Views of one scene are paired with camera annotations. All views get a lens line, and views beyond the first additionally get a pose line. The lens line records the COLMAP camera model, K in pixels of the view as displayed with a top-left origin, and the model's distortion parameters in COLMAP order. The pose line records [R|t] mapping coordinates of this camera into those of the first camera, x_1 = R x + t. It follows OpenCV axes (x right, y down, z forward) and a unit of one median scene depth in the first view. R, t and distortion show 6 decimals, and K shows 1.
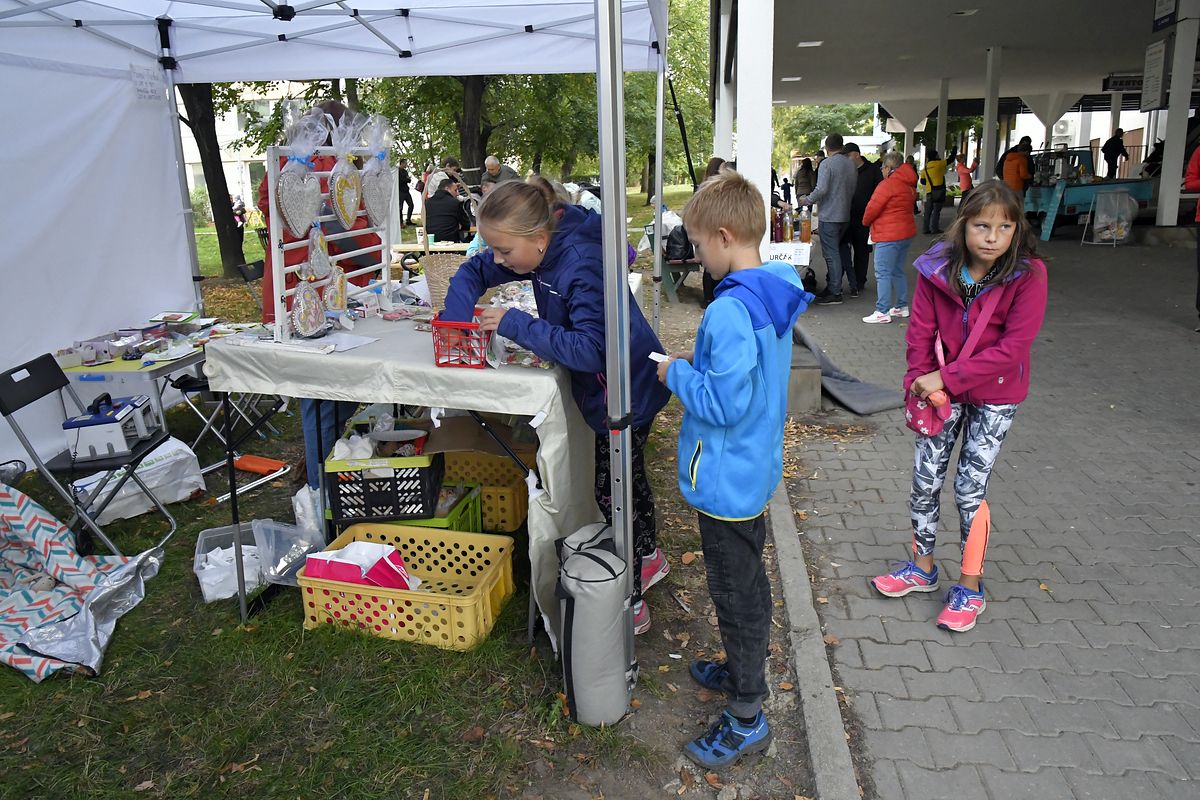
lens RADIAL K [[824.3, 0, 600.0], [0, 824.3, 400.0], [0, 0, 1]] dist [-0.007718, -0.009303]
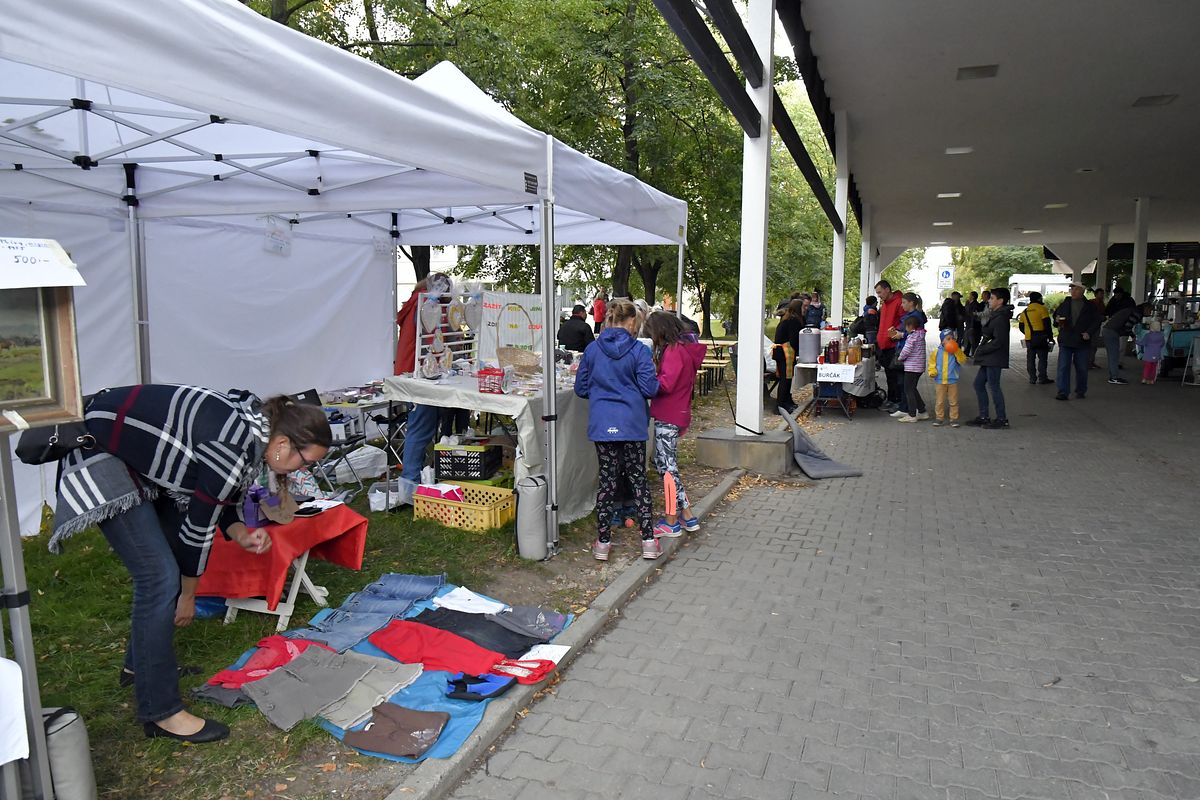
lens RADIAL K [[820.0, 0, 600.0], [0, 820.0, 400.0], [0, 0, 1]] dist [0.003179, -0.014202]
pose [[0.972428, 0.058357, -0.225781, 0.490955], [-0.090742, 0.986569, -0.135825, 0.199040], [0.214822, 0.152568, 0.964663, -0.834684]]
